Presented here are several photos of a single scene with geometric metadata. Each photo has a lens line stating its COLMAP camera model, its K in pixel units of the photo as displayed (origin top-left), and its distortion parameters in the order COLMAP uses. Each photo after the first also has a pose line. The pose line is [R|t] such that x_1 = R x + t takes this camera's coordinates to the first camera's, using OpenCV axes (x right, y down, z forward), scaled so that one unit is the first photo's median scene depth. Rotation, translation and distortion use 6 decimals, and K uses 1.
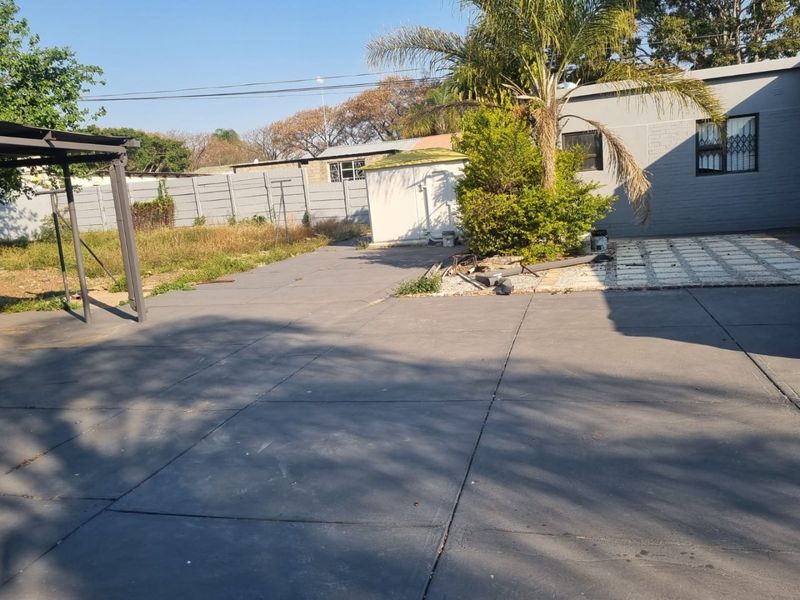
lens RADIAL K [[666.4, 0, 402.0], [0, 666.4, 299.4], [0, 0, 1]] dist [0.069557, 0.020591]
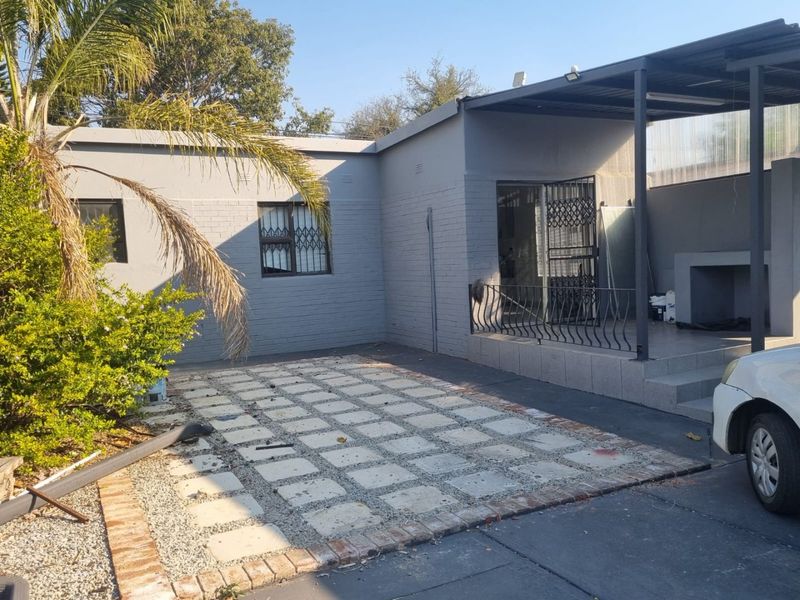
lens RADIAL K [[666.4, 0, 400.3], [0, 666.4, 293.0], [0, 0, 1]] dist [0.069557, 0.020591]
pose [[0.713294, -0.000115, 0.700865, 0.037602], [0.104103, 0.988925, -0.105787, -0.073533], [-0.693090, 0.148419, 0.705406, 0.392246]]
